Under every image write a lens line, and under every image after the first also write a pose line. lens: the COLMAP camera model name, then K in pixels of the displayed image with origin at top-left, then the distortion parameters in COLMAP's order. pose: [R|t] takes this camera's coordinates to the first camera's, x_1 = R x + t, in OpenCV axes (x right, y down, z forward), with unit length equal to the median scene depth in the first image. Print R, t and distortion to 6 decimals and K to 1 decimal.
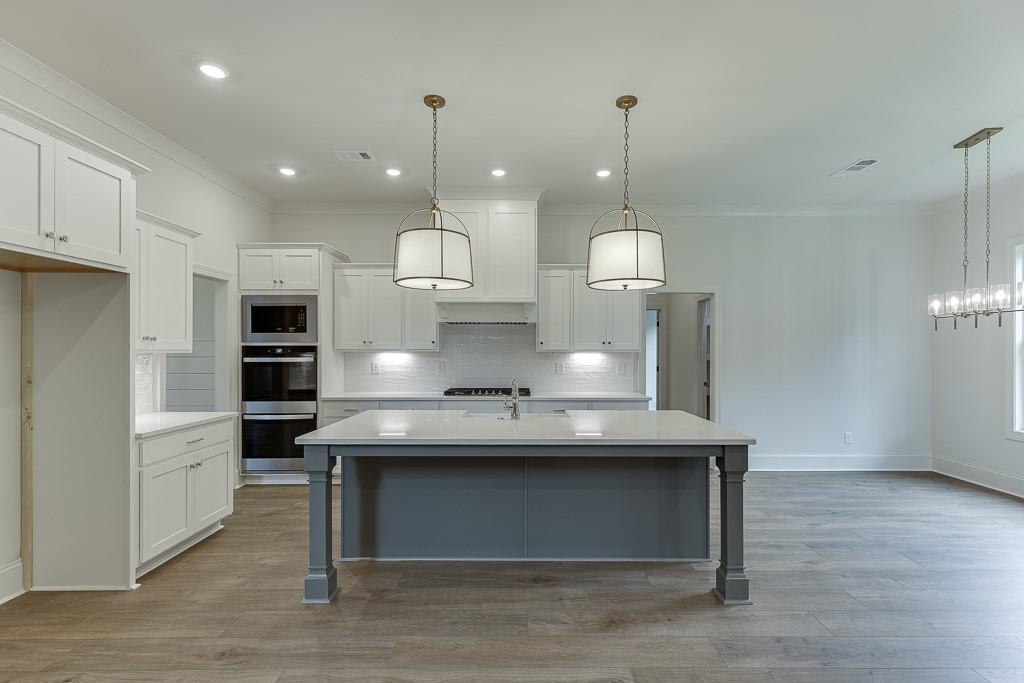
lens RADIAL K [[456.0, 0, 518.7], [0, 456.0, 345.0], [0, 0, 1]] dist [0.013444, -0.006836]
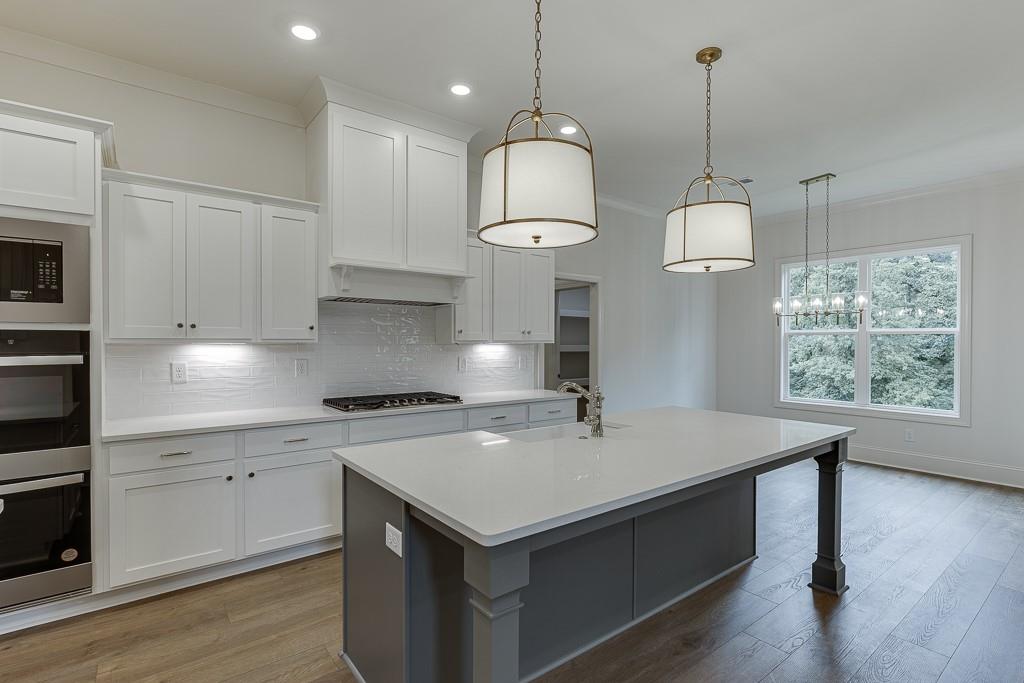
lens RADIAL K [[489.9, 0, 517.1], [0, 489.9, 340.3], [0, 0, 1]] dist [-0.001020, -0.000301]
pose [[0.791915, 0.002378, 0.610627, -0.396748], [-0.009087, 0.999928, 0.007890, 0.003181], [-0.610564, -0.011797, 0.791879, 0.309763]]
